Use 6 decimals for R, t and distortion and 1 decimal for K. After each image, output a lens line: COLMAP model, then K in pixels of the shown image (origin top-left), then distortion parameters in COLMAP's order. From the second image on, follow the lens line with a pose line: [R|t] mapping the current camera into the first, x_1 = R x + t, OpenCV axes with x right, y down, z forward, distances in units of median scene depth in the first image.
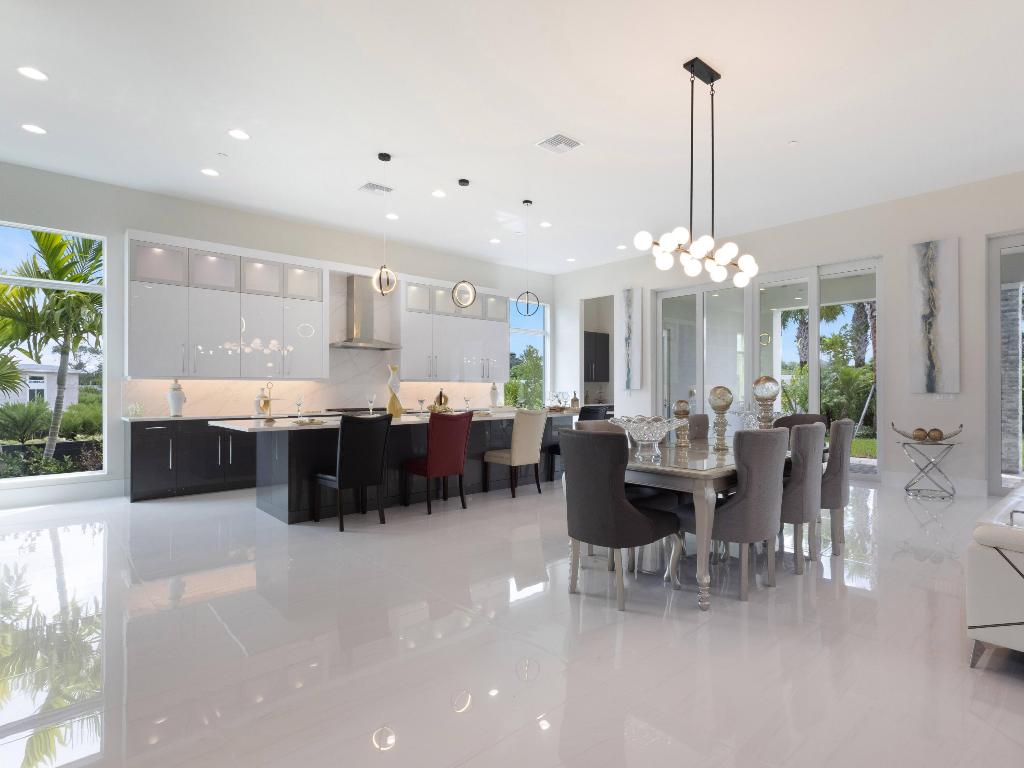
lens RADIAL K [[514.6, 0, 507.3], [0, 514.6, 391.7], [0, 0, 1]] dist [0.001531, 0.000560]
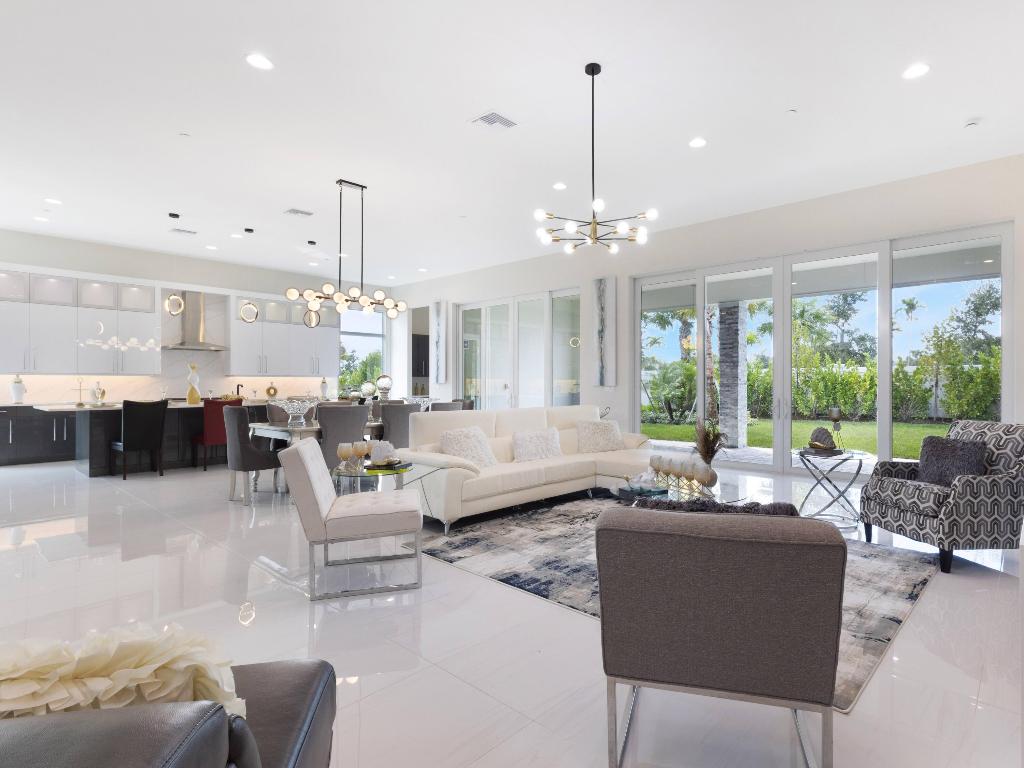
lens RADIAL K [[529.3, 0, 512.0], [0, 529.3, 384.0], [0, 0, 1]] dist [0.002612, 0.001913]
pose [[0.995498, 0.001338, 0.094774, 0.433772], [-0.001153, 0.999997, -0.002005, 0.000333], [-0.094776, 0.001886, 0.995497, -0.413752]]
